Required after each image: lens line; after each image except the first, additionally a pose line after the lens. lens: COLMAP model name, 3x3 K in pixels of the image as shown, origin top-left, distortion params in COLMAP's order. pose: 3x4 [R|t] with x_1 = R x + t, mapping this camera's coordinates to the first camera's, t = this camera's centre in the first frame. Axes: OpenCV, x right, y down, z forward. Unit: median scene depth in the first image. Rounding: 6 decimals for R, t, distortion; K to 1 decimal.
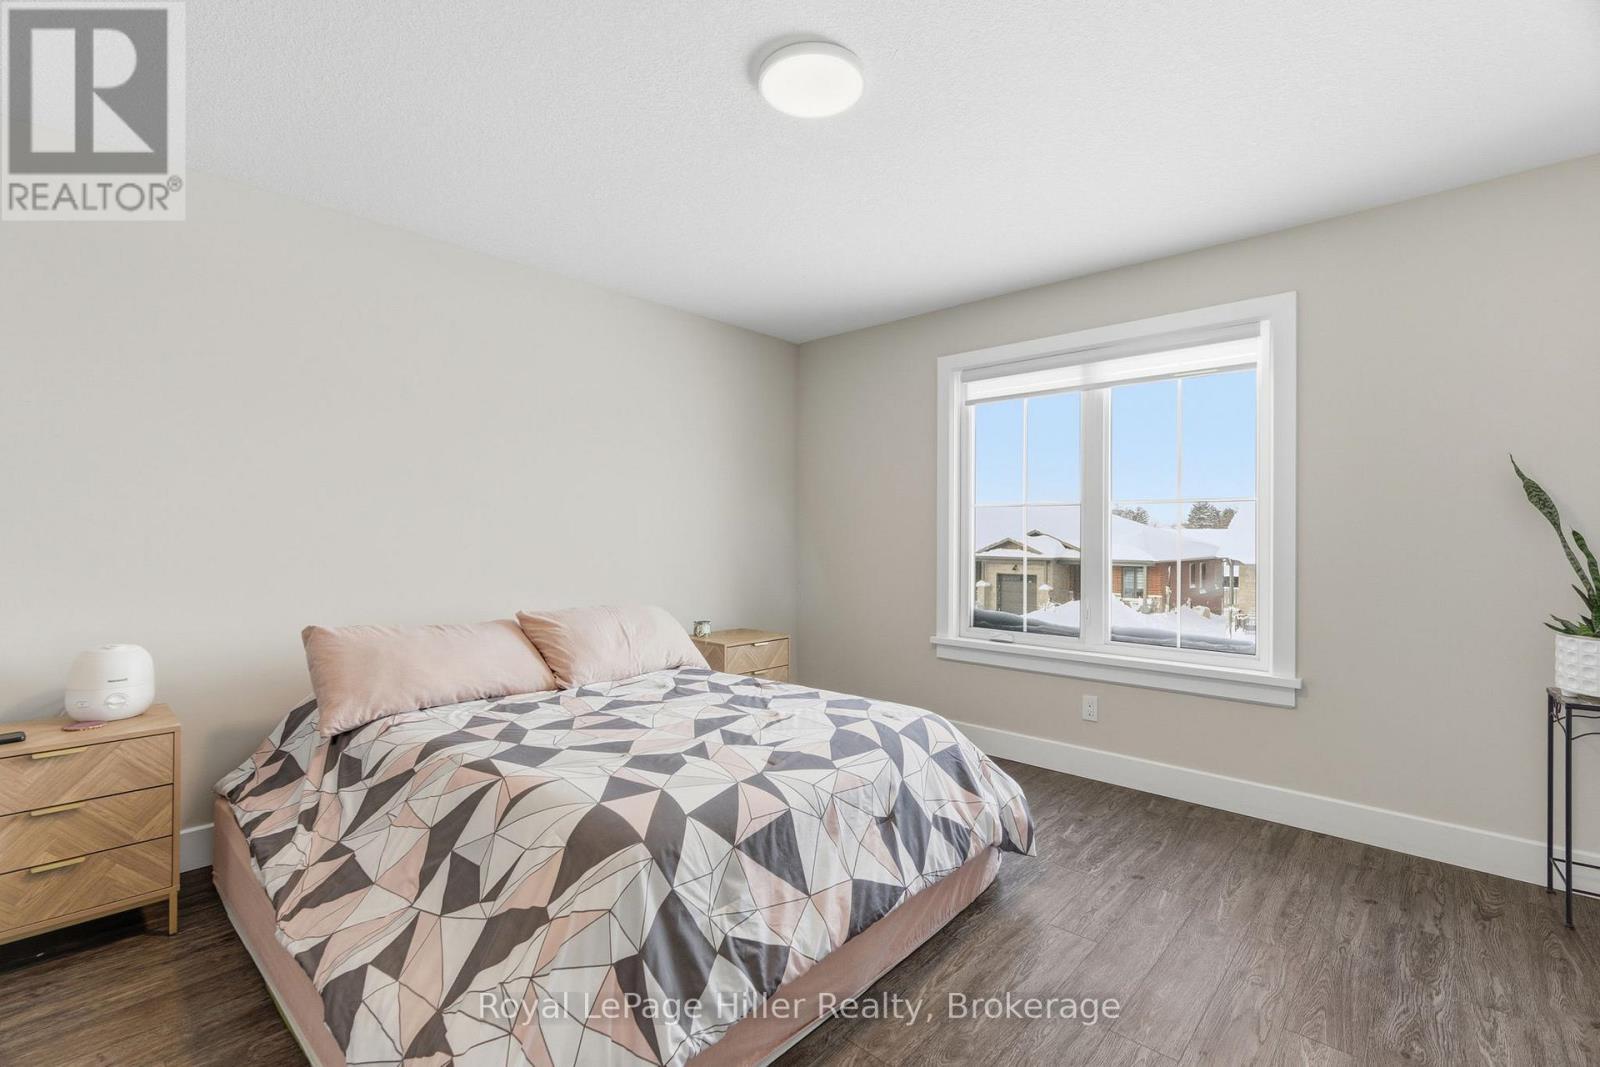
lens RADIAL K [[721.1, 0, 787.8], [0, 721.1, 542.1], [0, 0, 1]] dist [-0.009943, -0.000092]
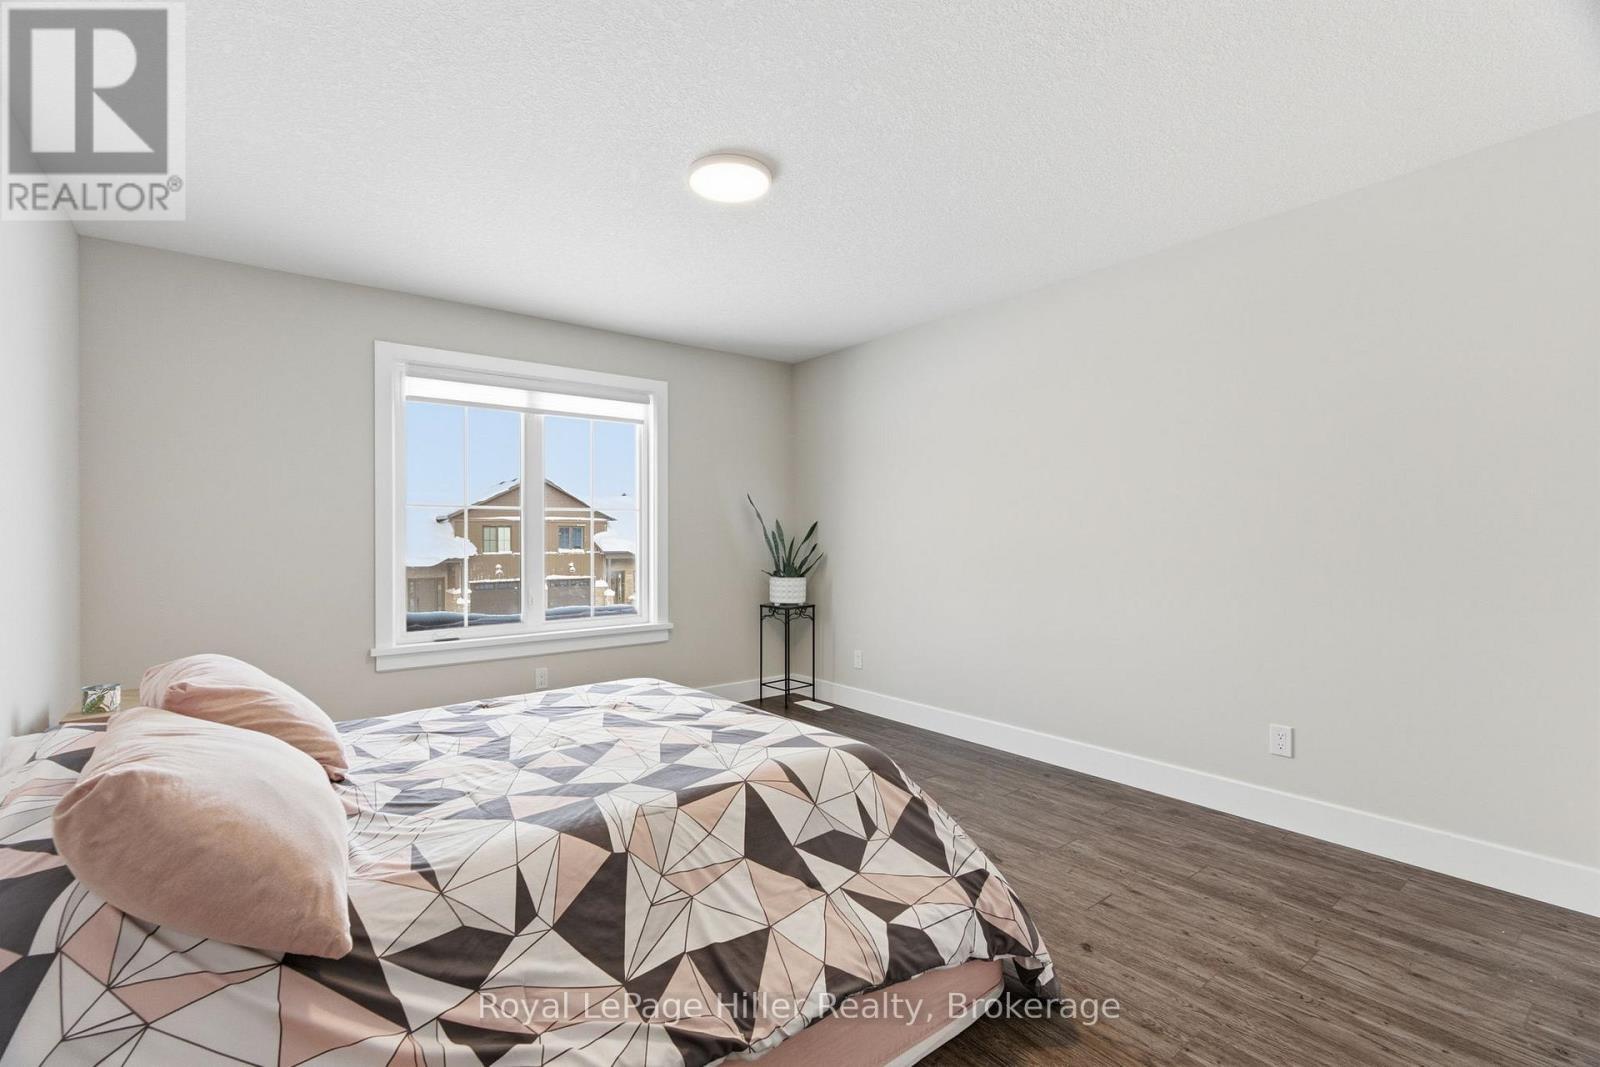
lens RADIAL K [[721.1, 0, 787.8], [0, 721.1, 542.1], [0, 0, 1]] dist [-0.009943, -0.000092]
pose [[0.159590, -0.017445, 0.987029, -1.175695], [0.015282, 0.999768, 0.015199, -0.015925], [-0.987065, 0.012658, 0.159819, 0.668784]]
